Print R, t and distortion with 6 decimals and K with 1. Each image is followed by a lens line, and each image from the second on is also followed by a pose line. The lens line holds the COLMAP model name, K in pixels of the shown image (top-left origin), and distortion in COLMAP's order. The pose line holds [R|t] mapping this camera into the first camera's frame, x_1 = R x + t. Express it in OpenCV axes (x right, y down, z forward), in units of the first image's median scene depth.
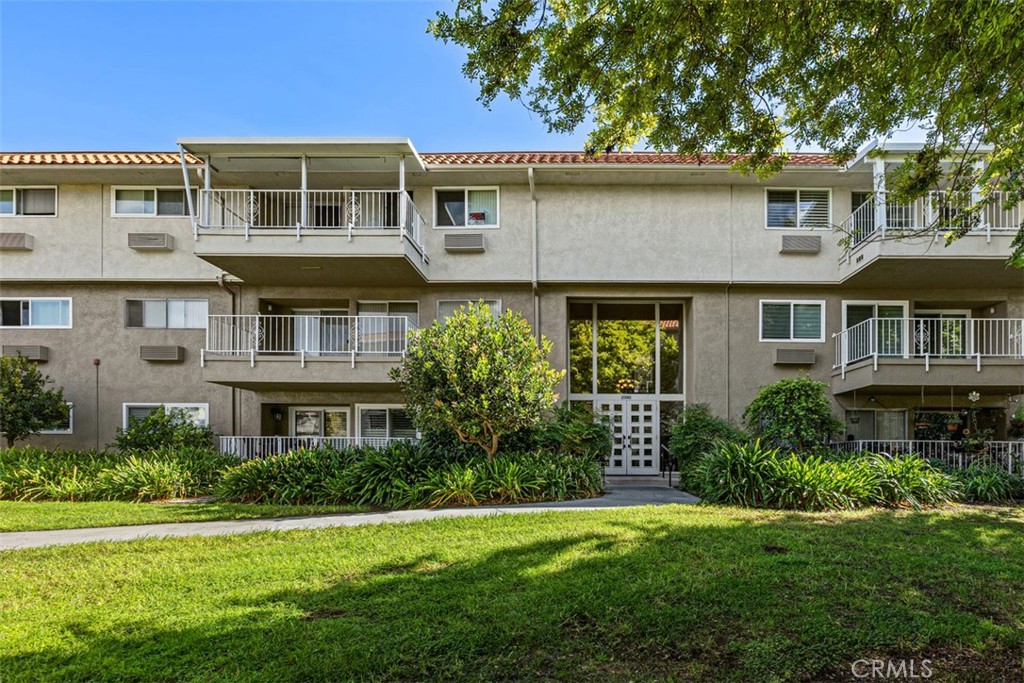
lens RADIAL K [[486.3, 0, 512.0], [0, 486.3, 345.1], [0, 0, 1]] dist [-0.001032, -0.000247]
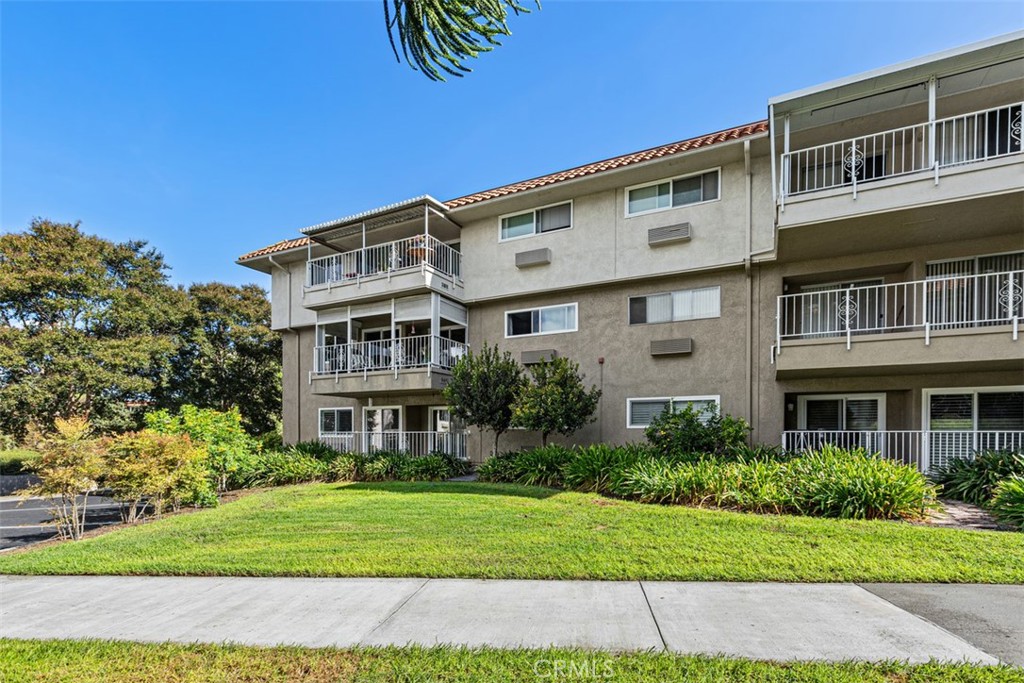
lens RADIAL K [[461.4, 0, 516.3], [0, 461.4, 339.1], [0, 0, 1]] dist [0.000494, 0.000206]
pose [[0.905676, -0.089434, -0.414430, -0.611793], [0.087279, 0.995890, -0.024178, -0.003724], [0.414889, -0.014274, 0.909760, 0.006991]]
